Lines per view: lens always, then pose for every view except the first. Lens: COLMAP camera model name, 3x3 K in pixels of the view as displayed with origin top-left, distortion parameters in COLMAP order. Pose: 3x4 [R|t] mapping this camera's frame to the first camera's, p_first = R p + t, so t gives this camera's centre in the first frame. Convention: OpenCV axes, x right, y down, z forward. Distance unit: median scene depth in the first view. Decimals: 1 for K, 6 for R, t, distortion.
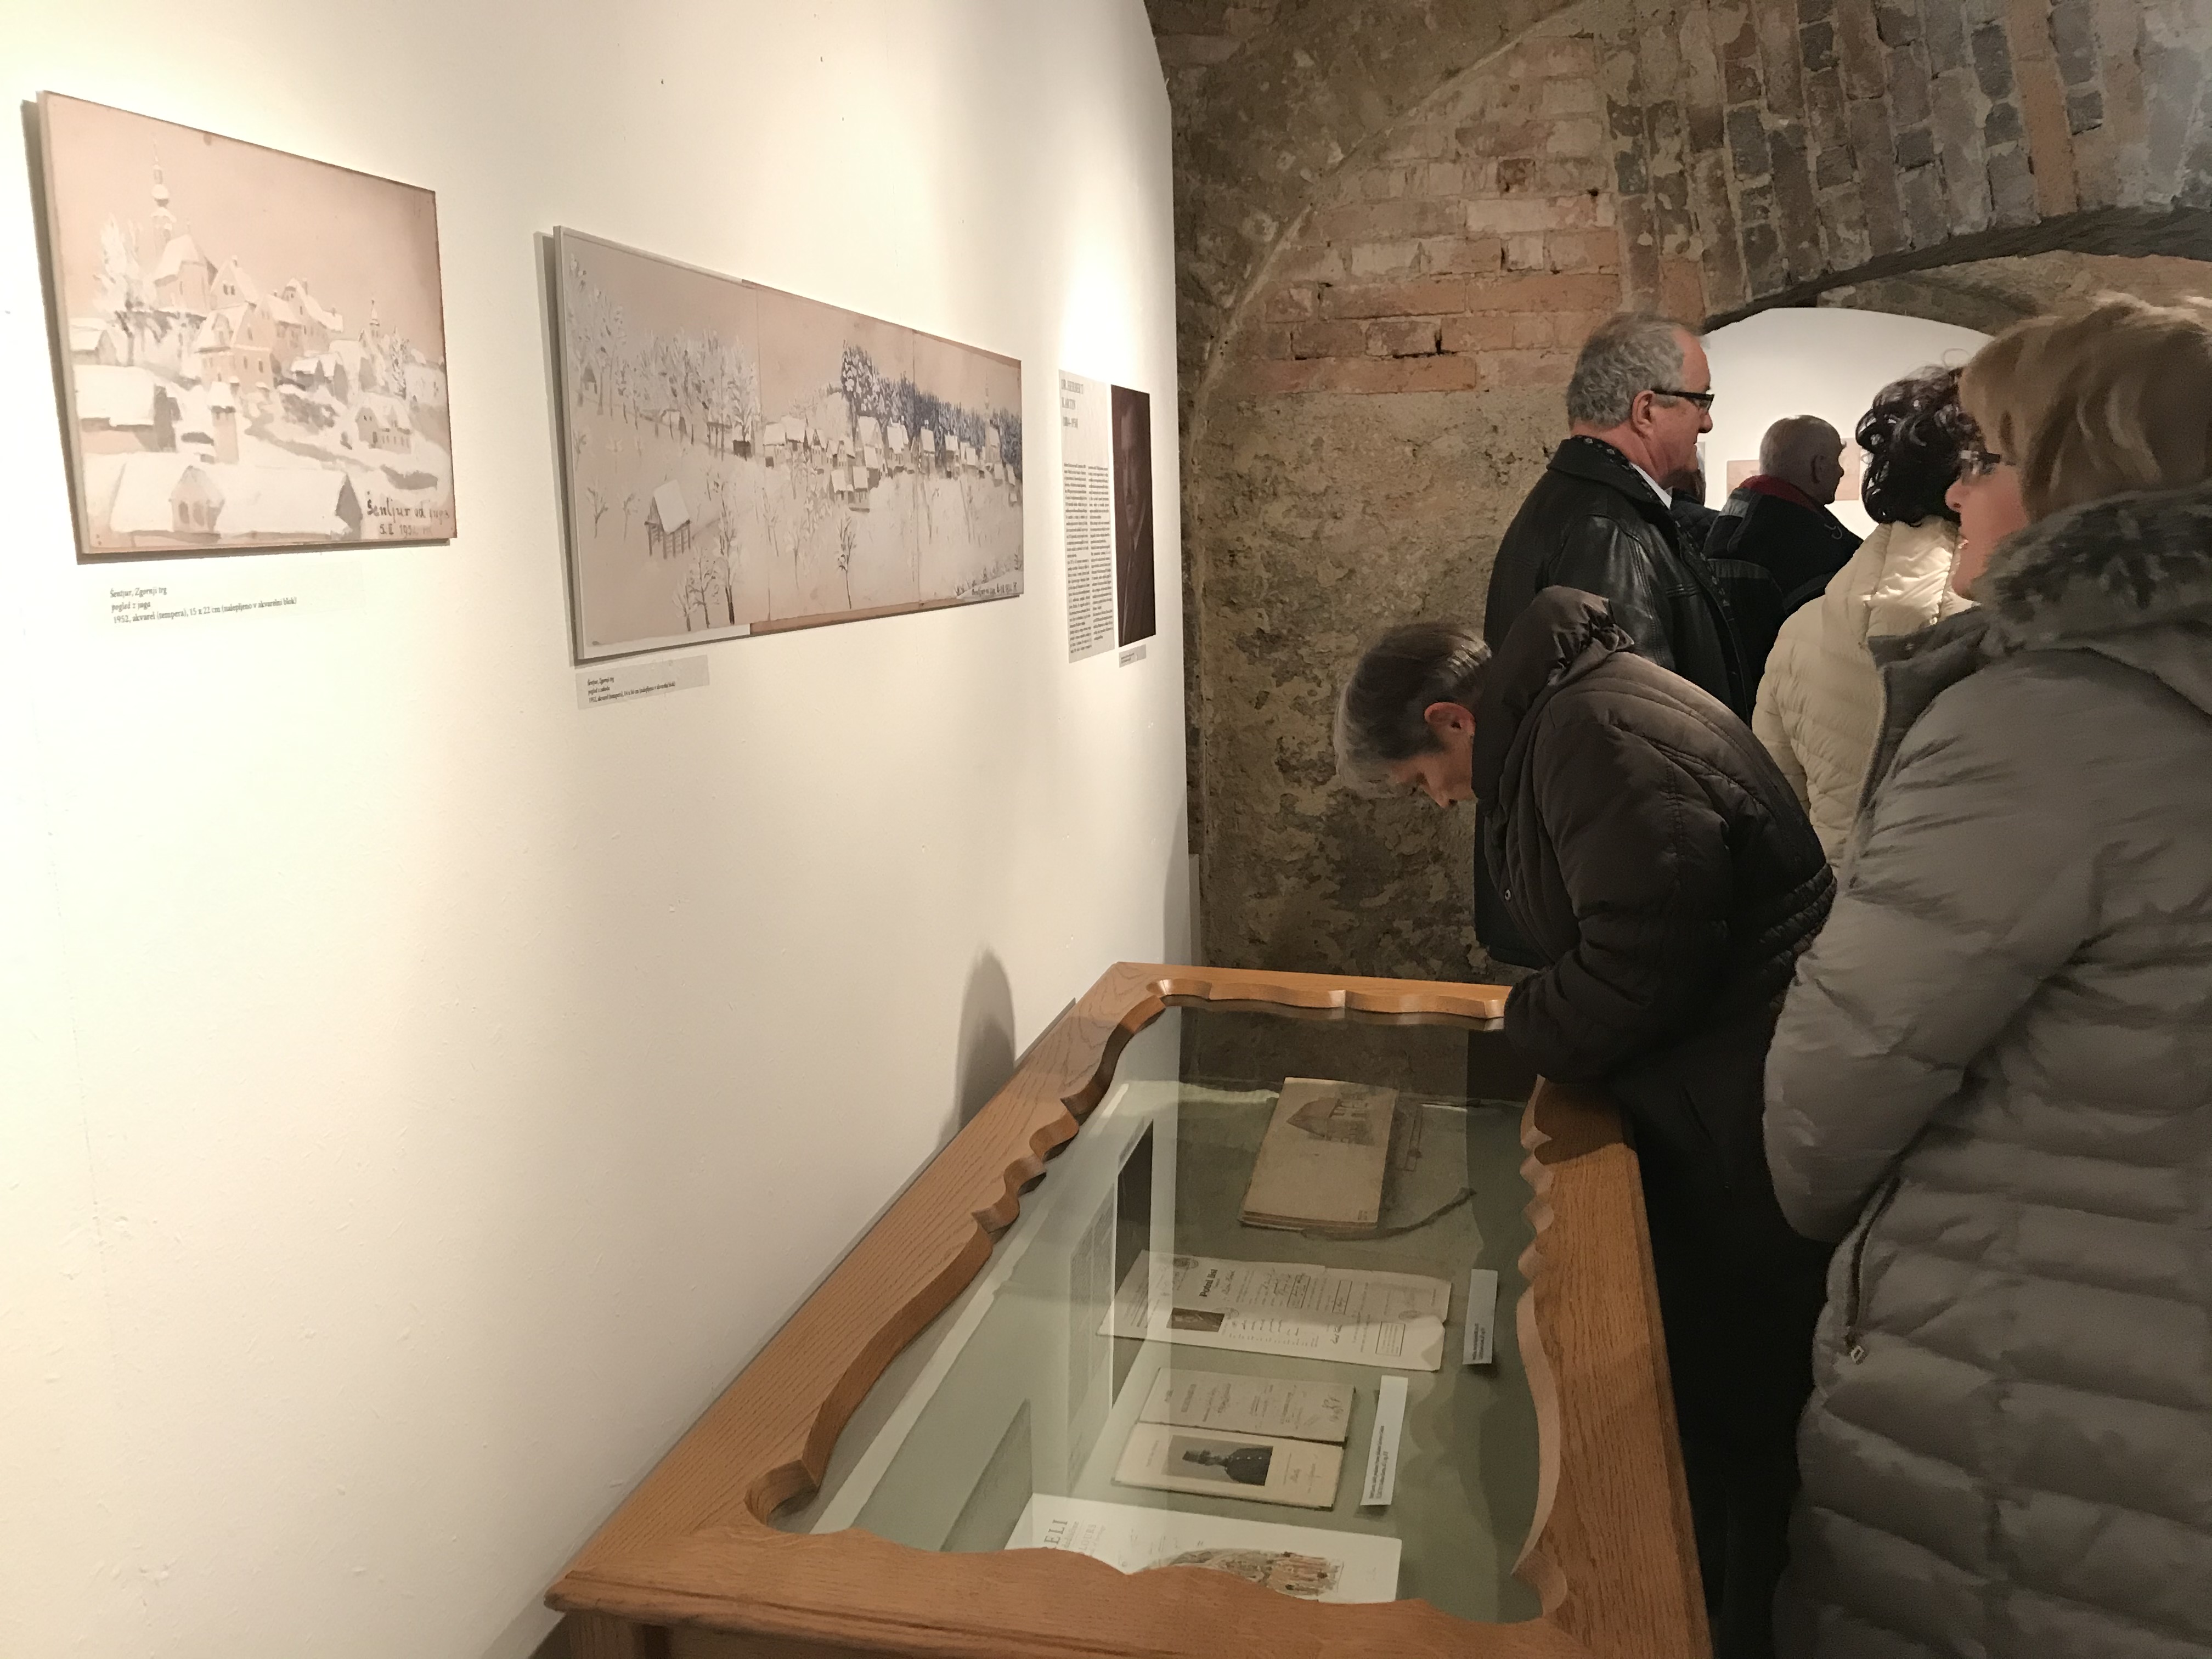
lens RADIAL K [[1834.4, 0, 1103.2], [0, 1834.4, 813.7], [0, 0, 1]] dist [0.003459, -0.014539]
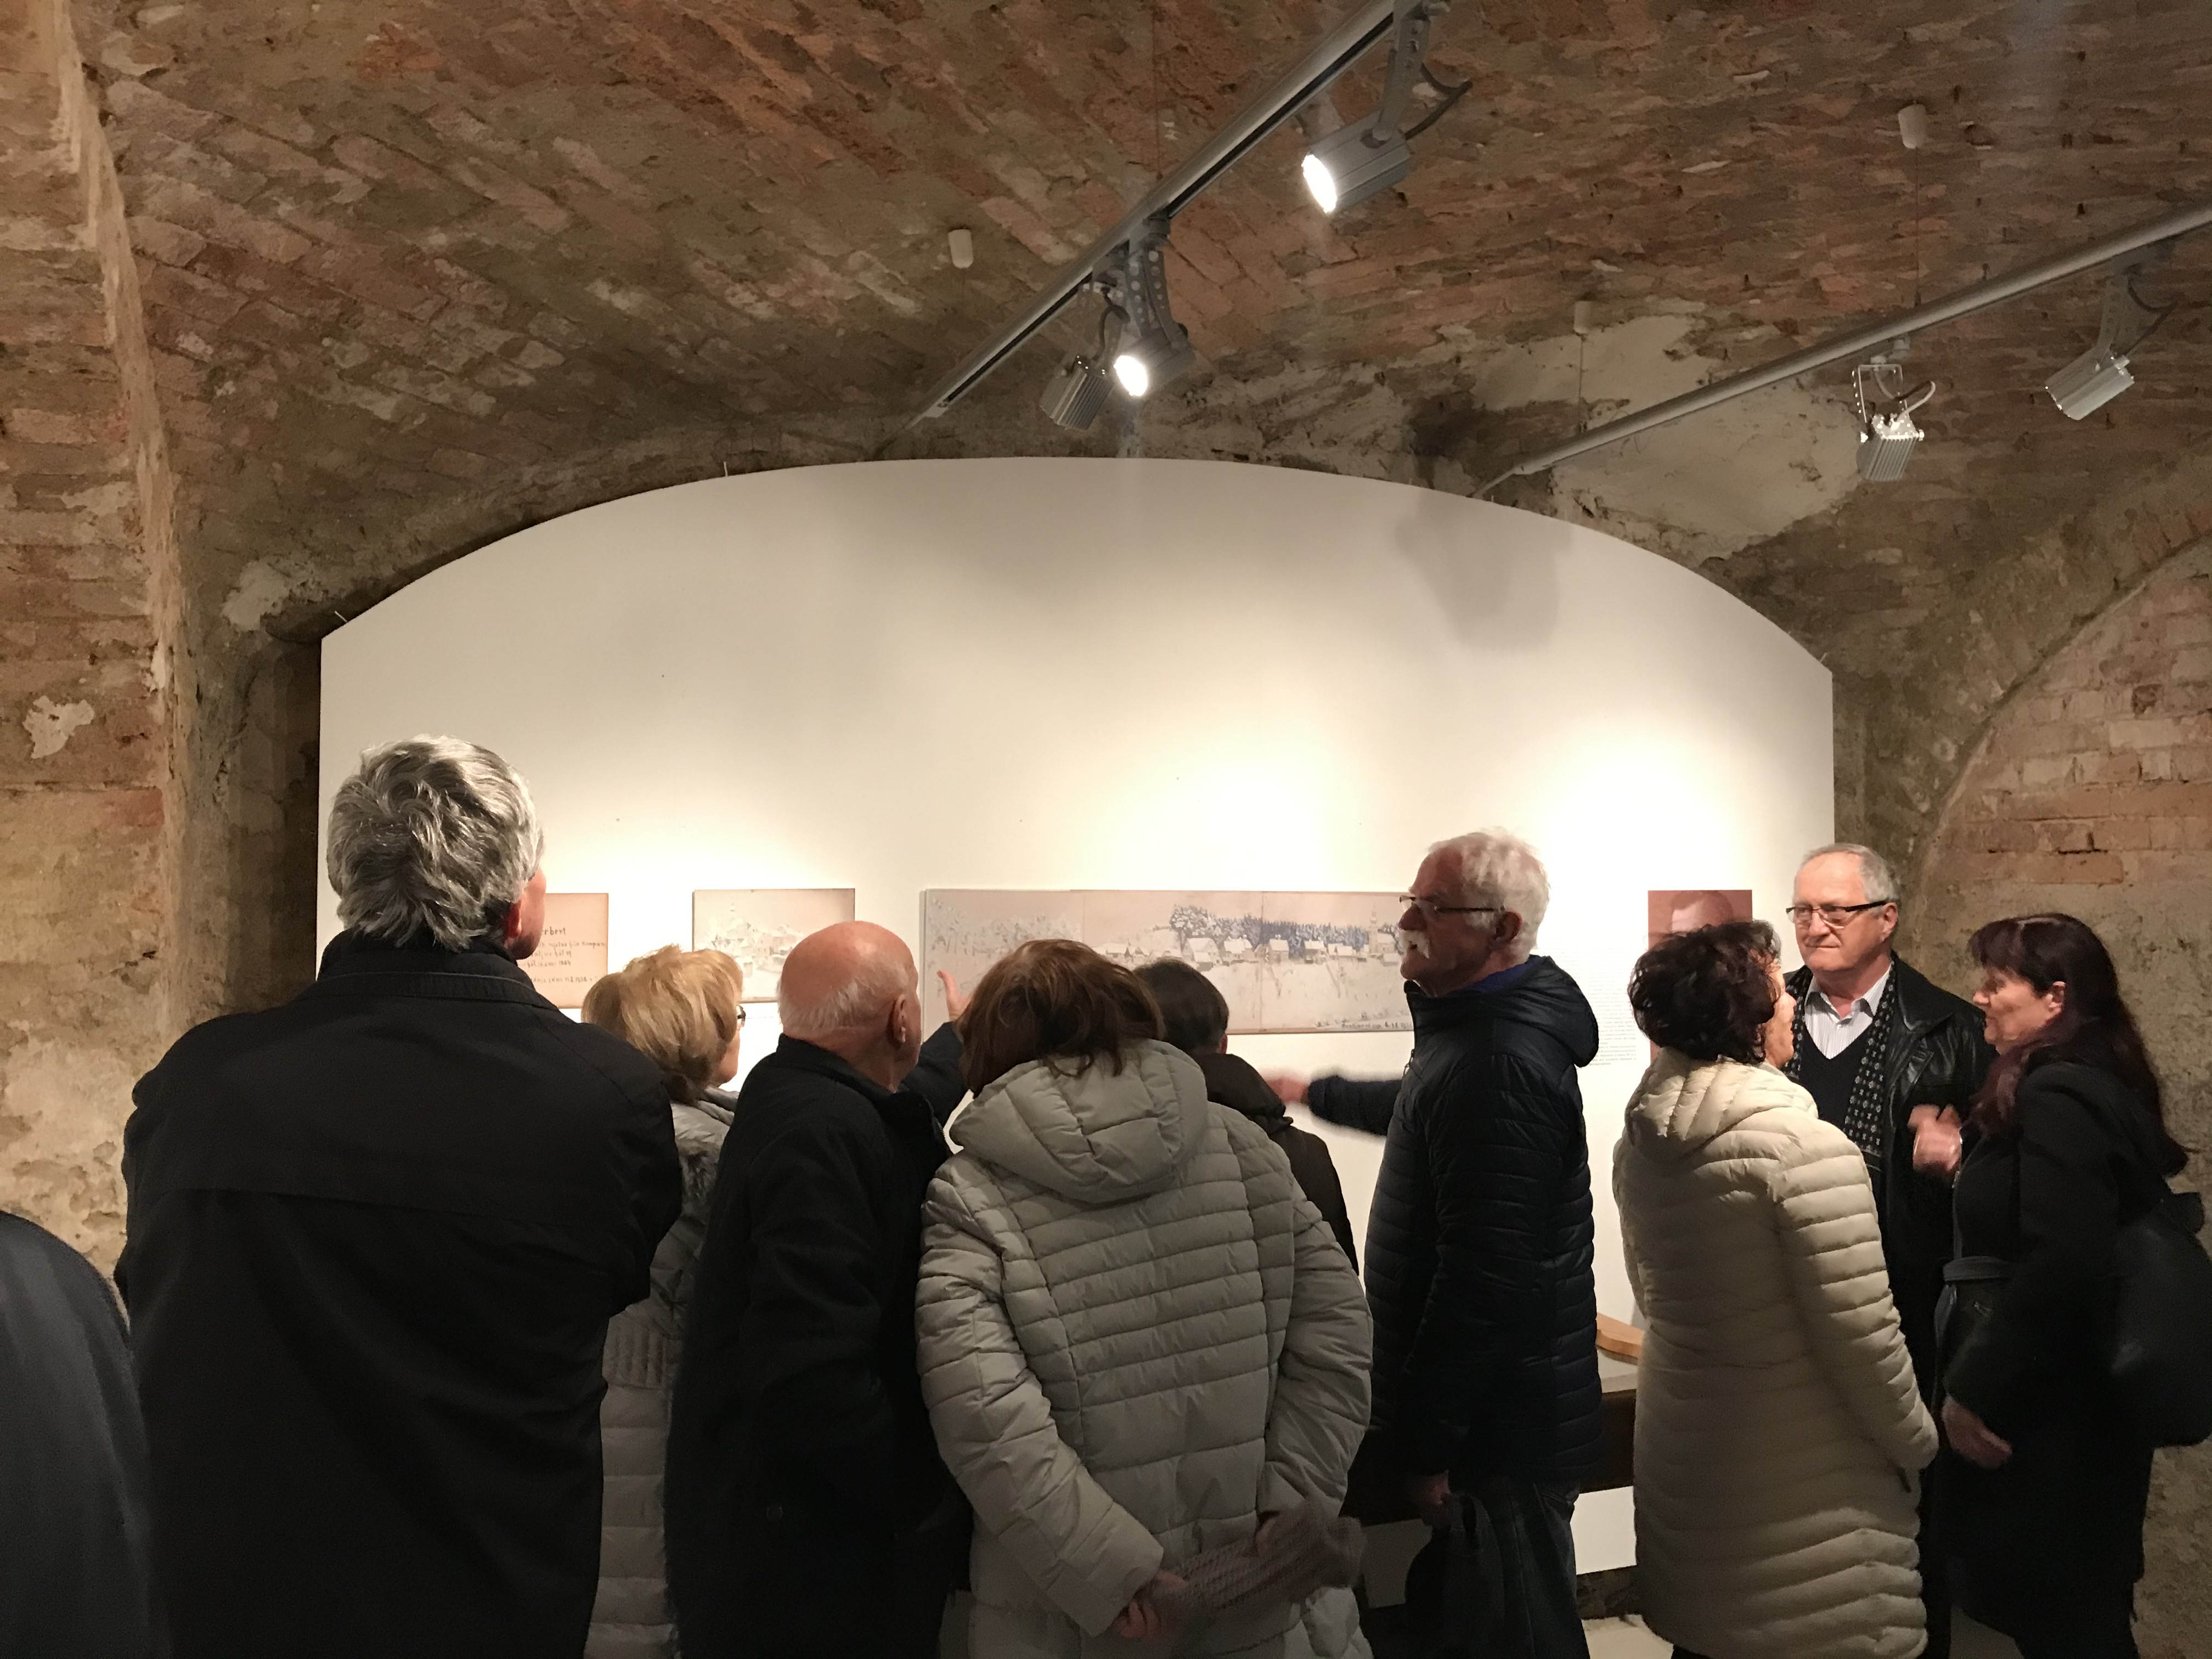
lens RADIAL K [[1834.4, 0, 1102.8], [0, 1834.4, 833.9], [0, 0, 1]] dist [0.003459, -0.014539]
pose [[0.517714, 0.010838, -0.855485, 0.852486], [-0.152283, 0.985120, -0.079677, -0.079987], [0.841892, 0.171525, 0.511661, -0.096383]]
